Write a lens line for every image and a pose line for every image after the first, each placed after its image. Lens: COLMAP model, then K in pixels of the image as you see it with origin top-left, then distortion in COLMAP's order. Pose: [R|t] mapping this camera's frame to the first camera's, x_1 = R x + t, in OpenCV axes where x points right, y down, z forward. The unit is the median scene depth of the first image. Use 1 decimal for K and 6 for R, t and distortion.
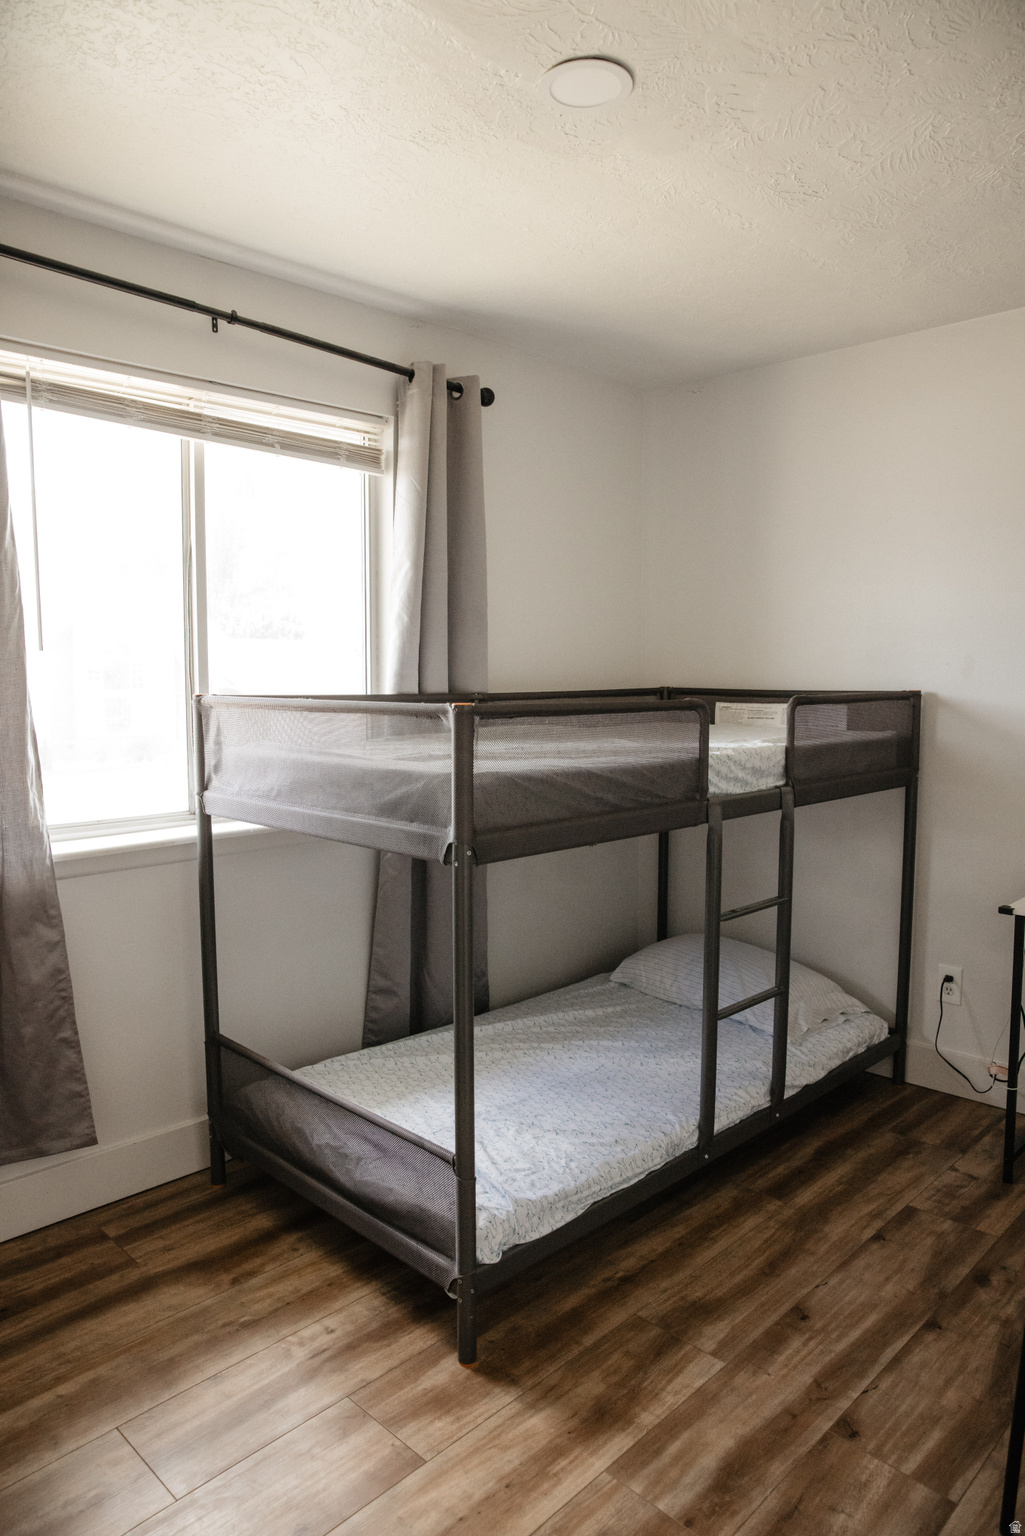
lens RADIAL K [[1036.9, 0, 506.4], [0, 1036.9, 763.5], [0, 0, 1]] dist [-0.079972, 0.042344]
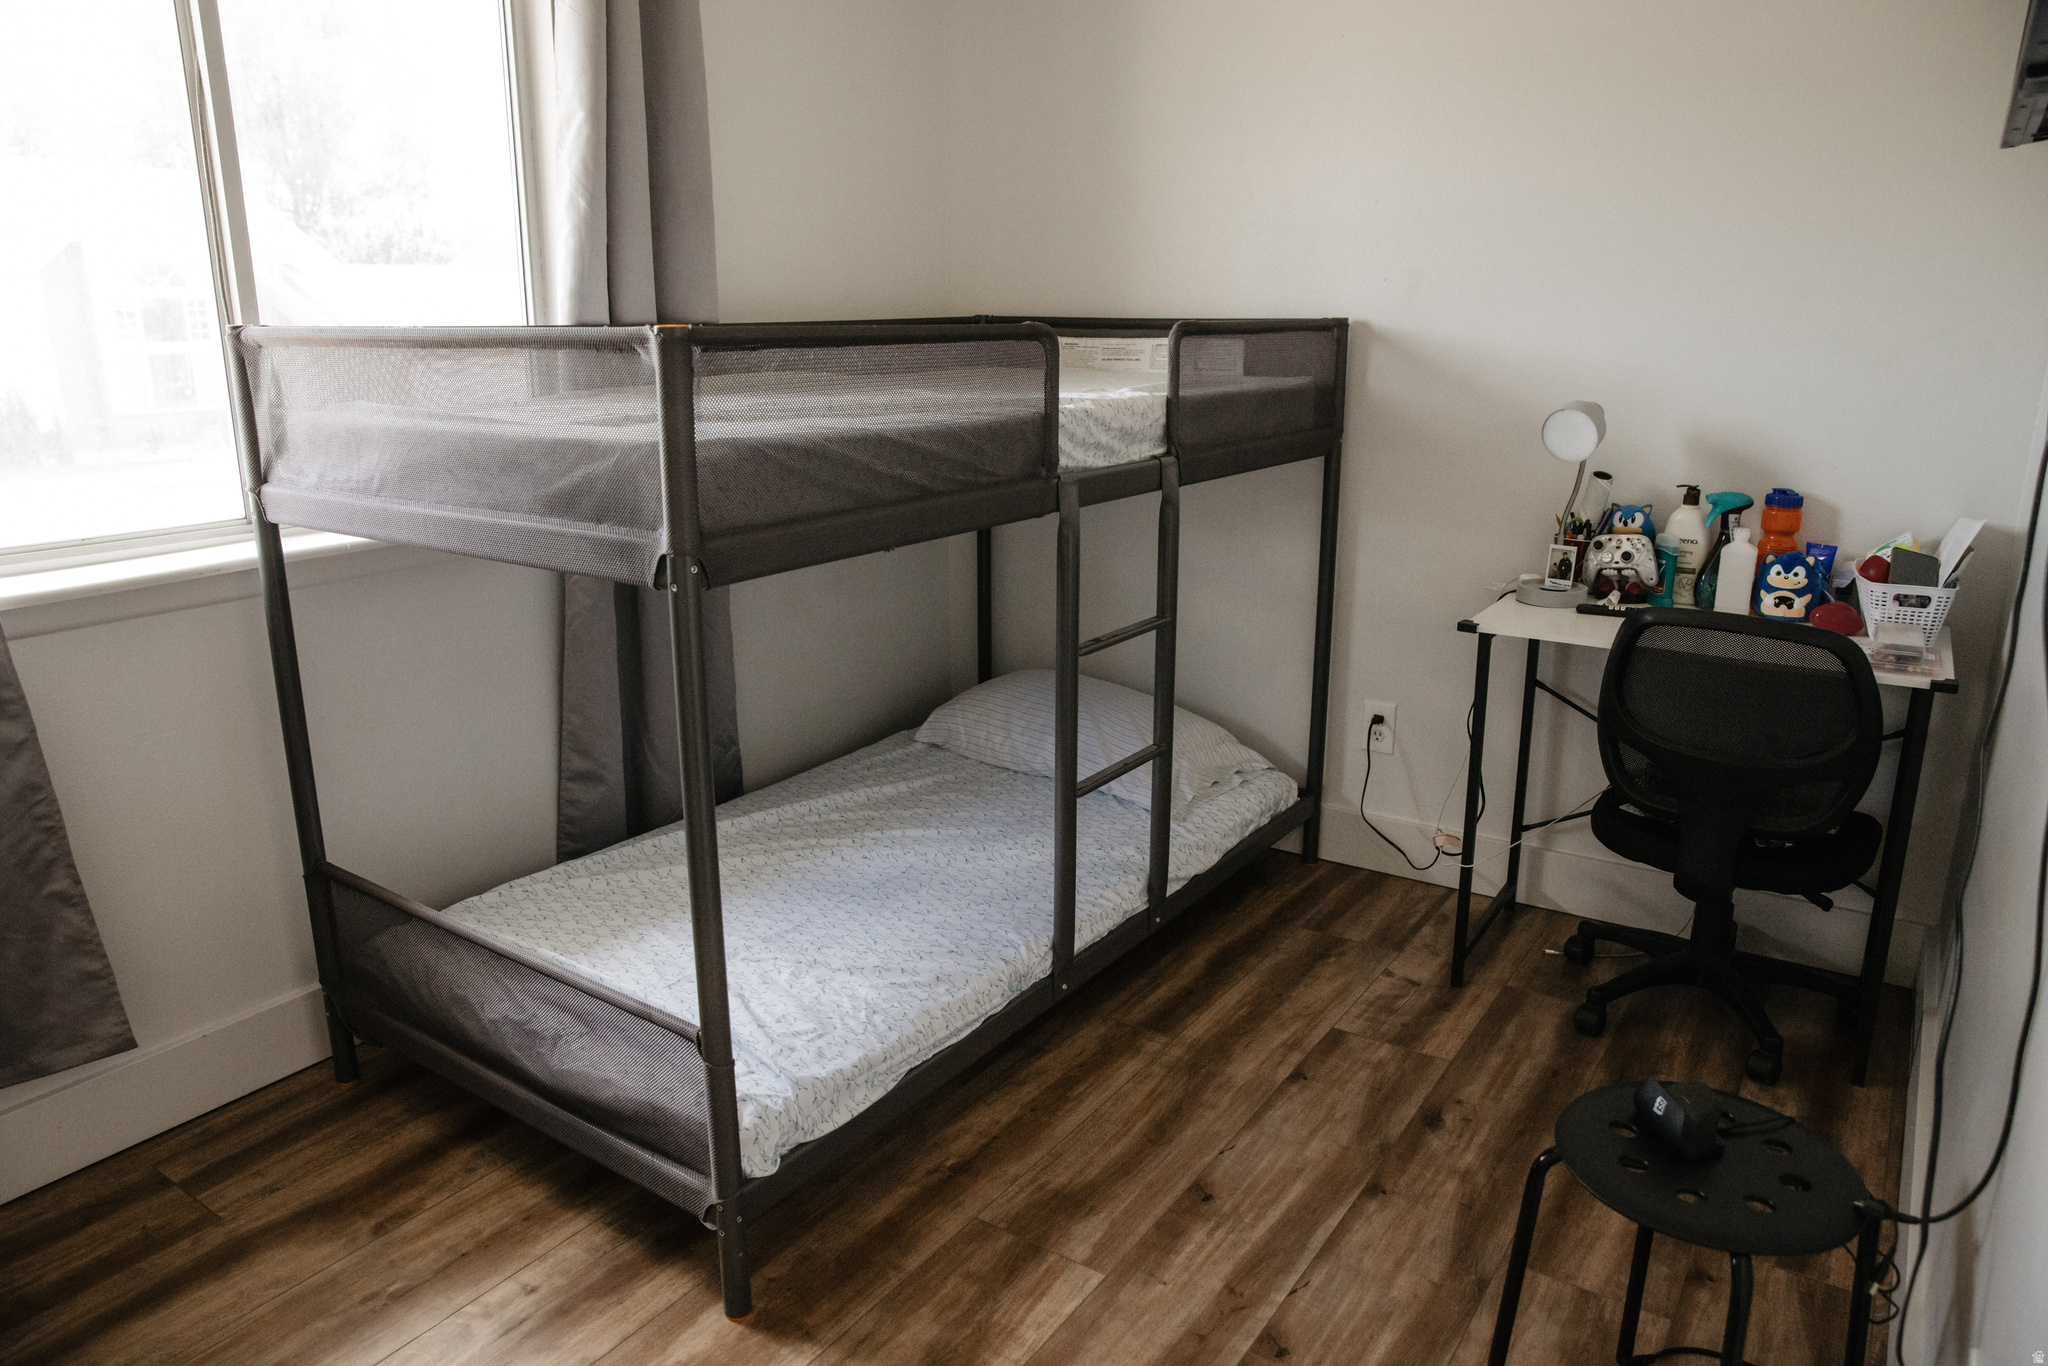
lens RADIAL K [[1382.6, 0, 1022.0], [0, 1382.6, 691.9], [0, 0, 1]] dist [-0.079972, 0.042344]
pose [[0.982035, -0.048588, 0.182336, 0.002398], [0.014542, 0.982894, 0.183597, 0.007470], [-0.188138, -0.177647, 0.965943, 0.120383]]
